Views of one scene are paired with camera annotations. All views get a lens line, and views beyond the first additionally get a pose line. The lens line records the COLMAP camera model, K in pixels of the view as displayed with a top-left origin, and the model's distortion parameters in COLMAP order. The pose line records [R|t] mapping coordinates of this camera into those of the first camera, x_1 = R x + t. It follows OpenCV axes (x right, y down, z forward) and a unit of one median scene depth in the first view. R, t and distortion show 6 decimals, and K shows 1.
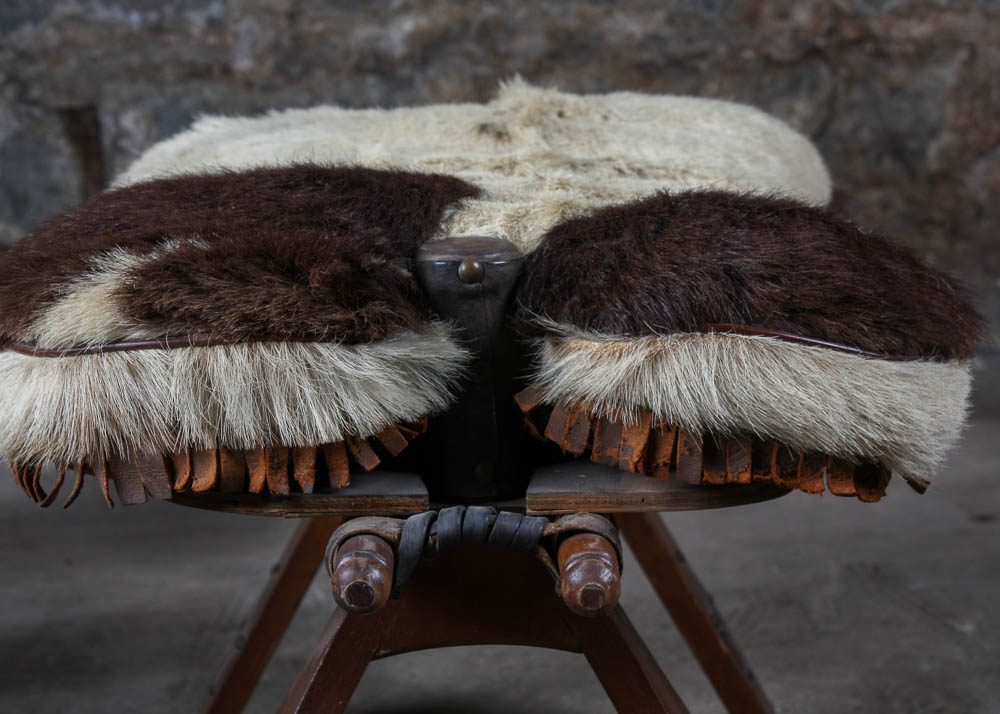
lens RADIAL K [[2442.6, 0, 499.8], [0, 2442.6, 361.1], [0, 0, 1]] dist [0.059290, 0.000000]
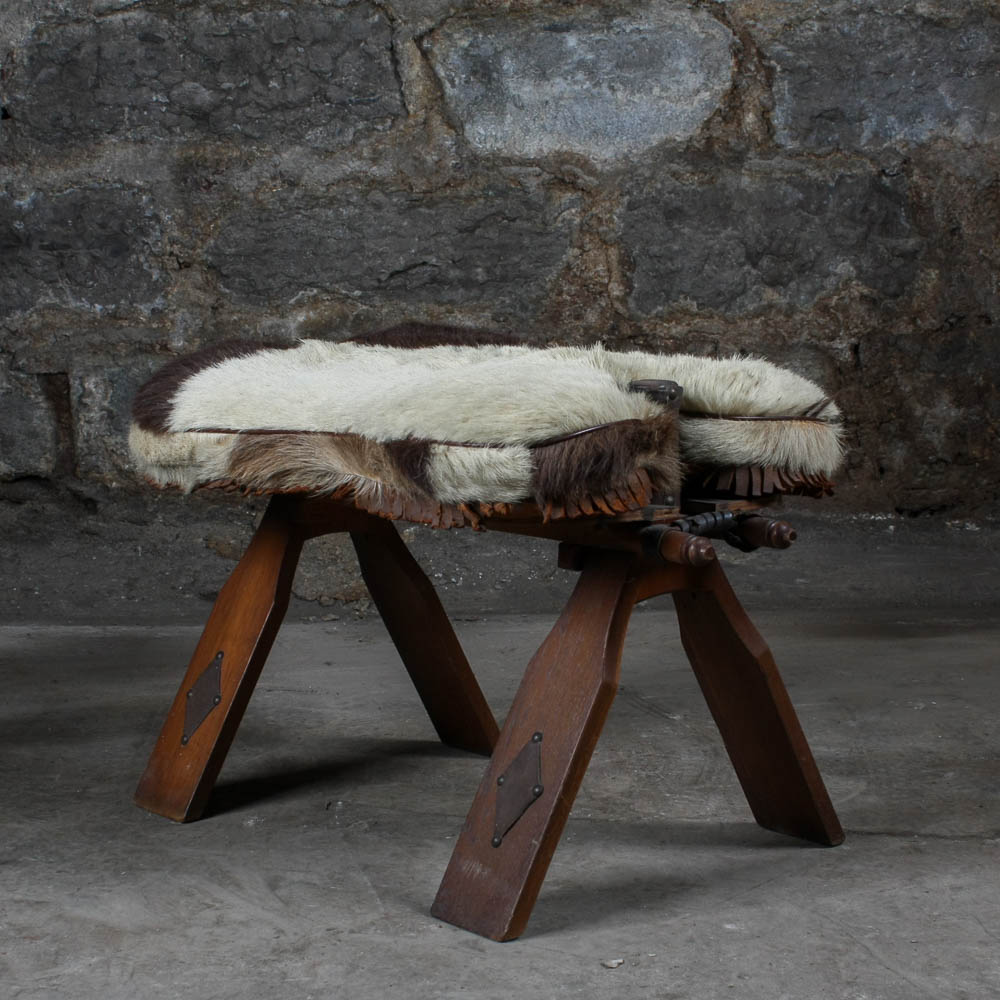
lens RADIAL K [[2319.9, 0, 542.4], [0, 2319.9, 574.7], [0, 0, 1]] dist [-0.064078, 0.000000]
pose [[0.997351, 0.015319, 0.071112, 0.016702], [-0.011882, 0.998752, -0.048501, 0.164215], [-0.071766, 0.047528, 0.996288, -0.698104]]
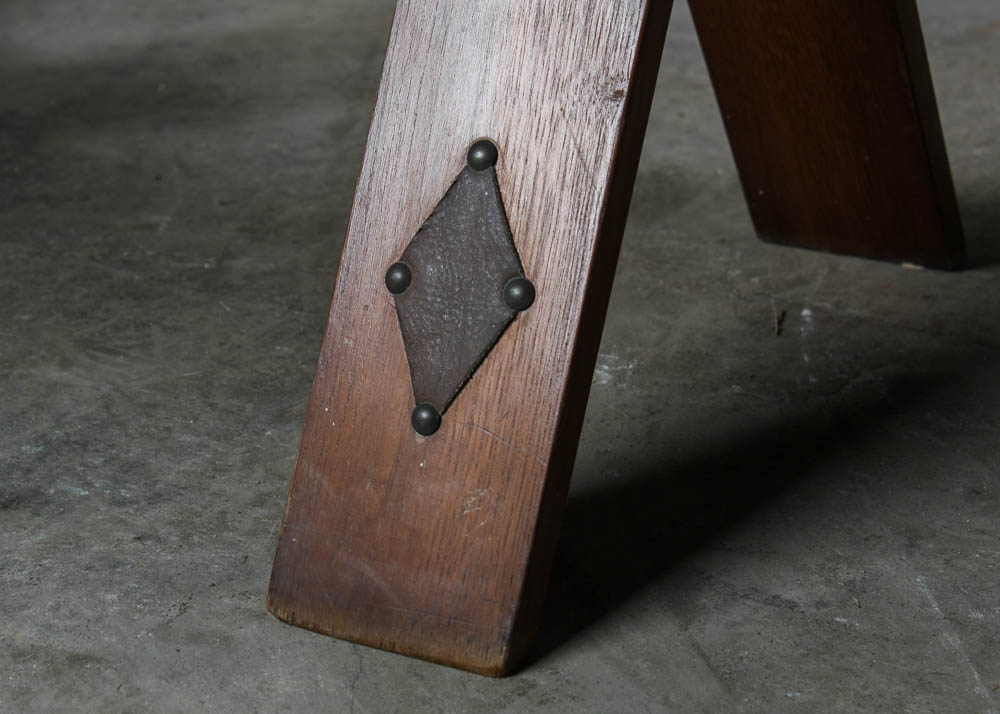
lens RADIAL K [[2728.0, 0, 499.2], [0, 2728.0, 357.6], [0, 0, 1]] dist [0.075743, 0.000000]
pose [[0.998550, 0.019066, -0.050339, -0.080131], [-0.009767, 0.983824, 0.178871, 0.099684], [0.052935, -0.178120, 0.982584, 0.383465]]
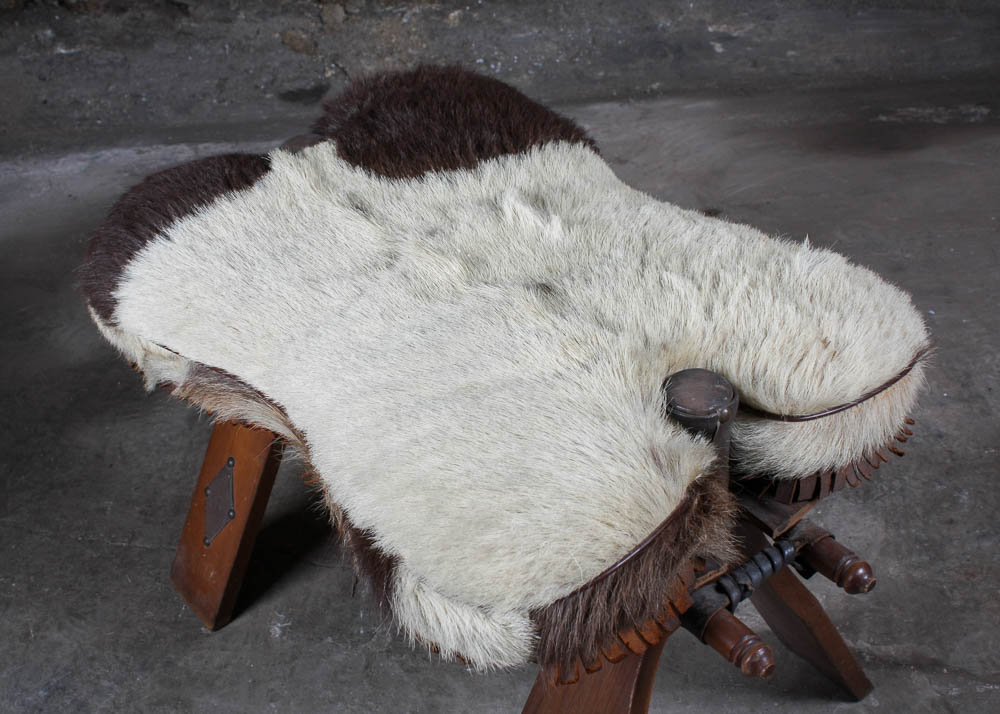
lens RADIAL K [[1264.0, 0, 483.0], [0, 1264.0, 363.0], [0, 0, 1]] dist [-0.068256, 0.000000]
pose [[0.999504, -0.029644, -0.010642, 0.114094], [0.031358, 0.904940, 0.424382, -0.412520], [-0.002950, -0.424505, 0.905421, 0.452542]]
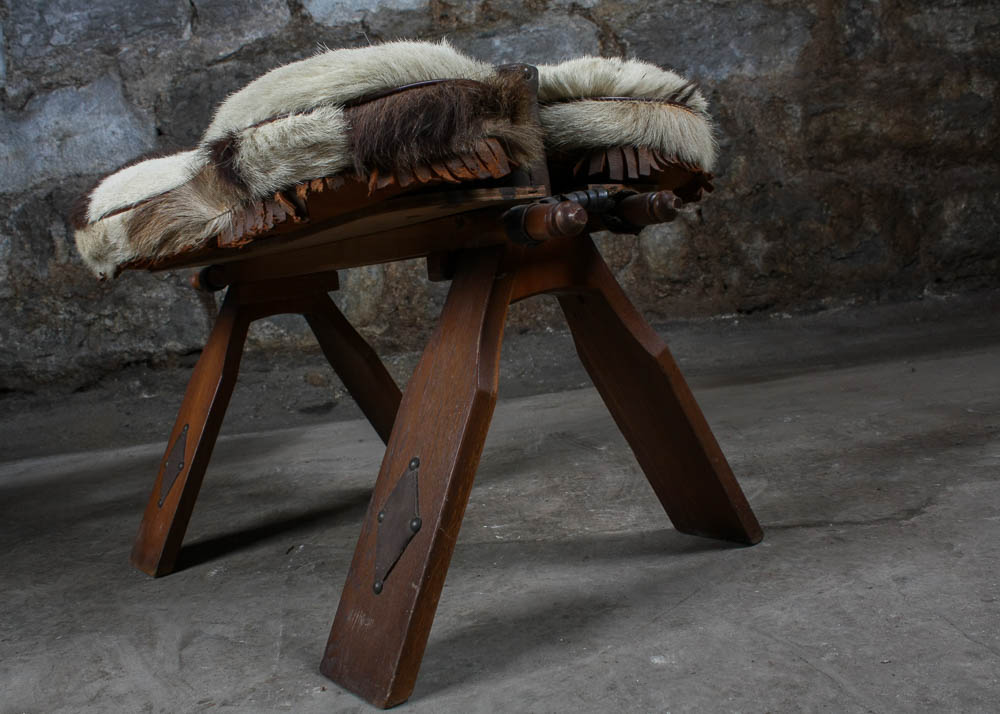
lens RADIAL K [[957.5, 0, 486.0], [0, 957.5, 370.6], [0, 0, 1]] dist [-0.137310, 0.000000]
pose [[0.995433, -0.094688, -0.012141, 0.205521], [0.092867, 0.989956, -0.106598, 0.214344], [0.022113, 0.104984, 0.994228, 0.450847]]
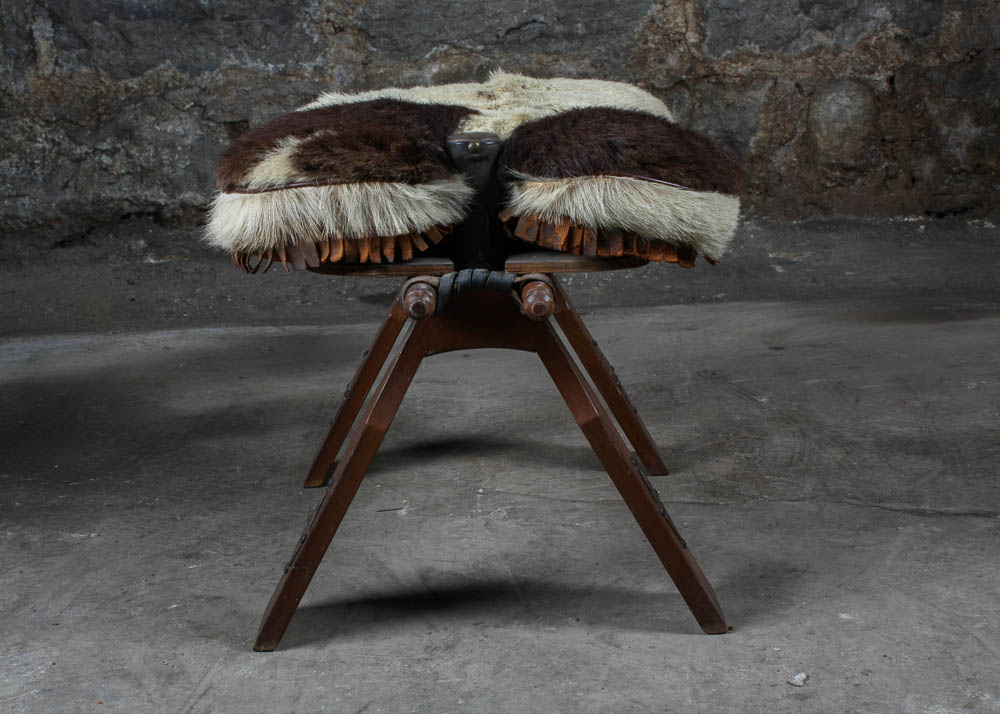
lens RADIAL K [[1630.9, 0, 490.9], [0, 1630.9, 364.4], [0, 0, 1]] dist [-0.036085, 0.000000]
pose [[0.999938, -0.010913, -0.002199, 0.001759], [0.010951, 0.999772, 0.018346, 0.108365], [0.001999, -0.018369, 0.999829, -0.270035]]
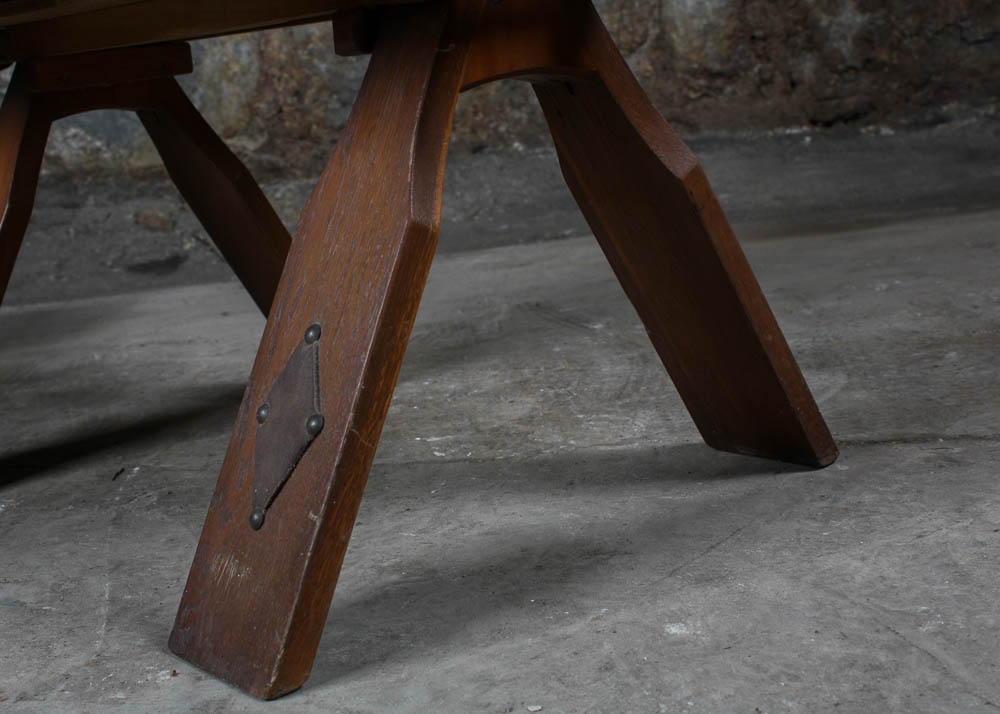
lens RADIAL K [[1486.3, 0, 485.4], [0, 1486.3, 373.8], [0, 0, 1]] dist [-0.065891, 0.000000]
pose [[0.996052, -0.085368, 0.024358, 0.202423], [0.085339, 0.996350, 0.002205, 0.226231], [-0.024457, -0.000117, 0.999701, 0.435107]]
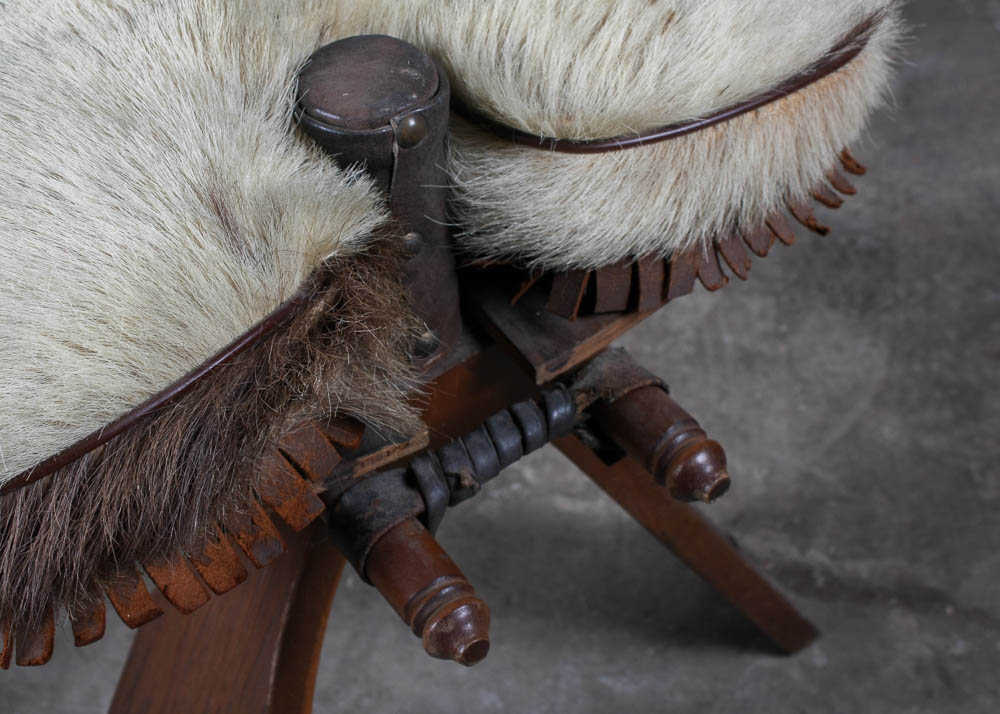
lens RADIAL K [[1654.6, 0, 496.9], [0, 1654.6, 355.4], [0, 0, 1]] dist [-0.045561, 0.000000]
pose [[0.999494, 0.015334, -0.027880, 0.284736], [0.002798, 0.830470, 0.557056, -0.274588], [0.031695, -0.556852, 0.830007, 0.685356]]
